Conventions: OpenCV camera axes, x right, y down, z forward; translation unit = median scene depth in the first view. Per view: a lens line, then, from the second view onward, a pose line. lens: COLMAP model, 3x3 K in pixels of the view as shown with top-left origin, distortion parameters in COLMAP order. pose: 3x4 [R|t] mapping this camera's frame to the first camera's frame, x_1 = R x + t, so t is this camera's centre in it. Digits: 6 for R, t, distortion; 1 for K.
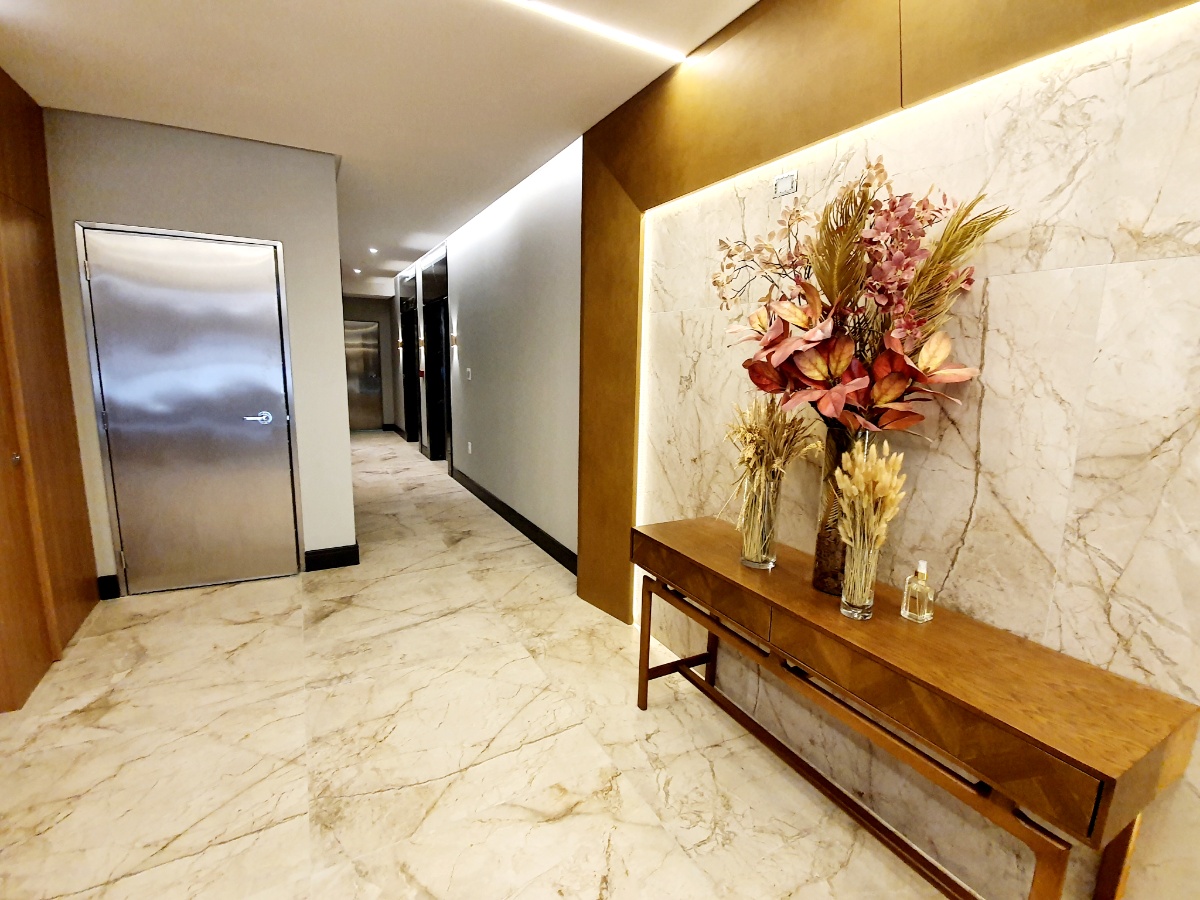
lens RADIAL K [[512.6, 0, 599.0], [0, 512.6, 434.8], [0, 0, 1]] dist [0.000833, -0.000456]
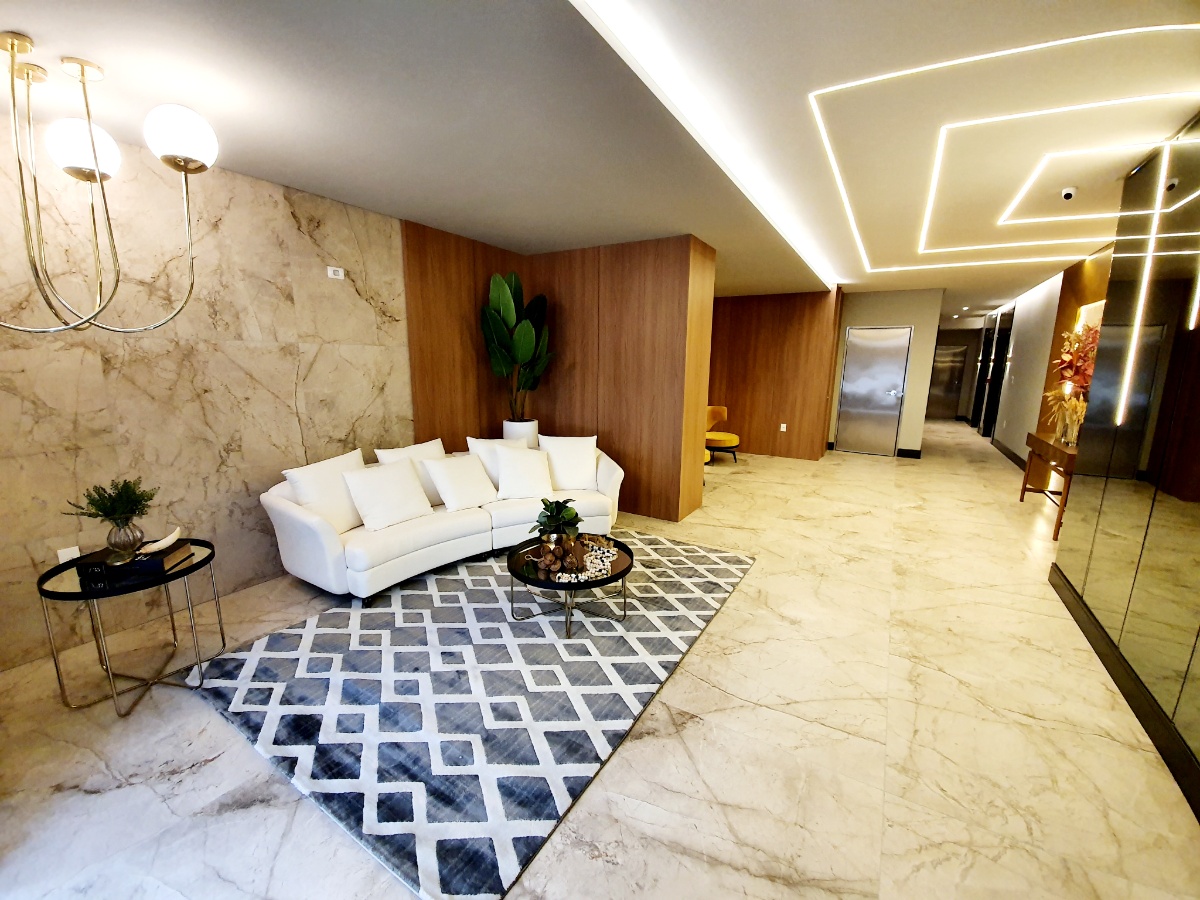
lens RADIAL K [[473.3, 0, 604.3], [0, 473.3, 458.4], [0, 0, 1]] dist [0.003754, -0.011763]
pose [[0.478648, 0.162817, -0.862778, 0.786448], [-0.132507, 0.984796, 0.112331, 0.224214], [0.867950, 0.060557, 0.492946, -1.466148]]
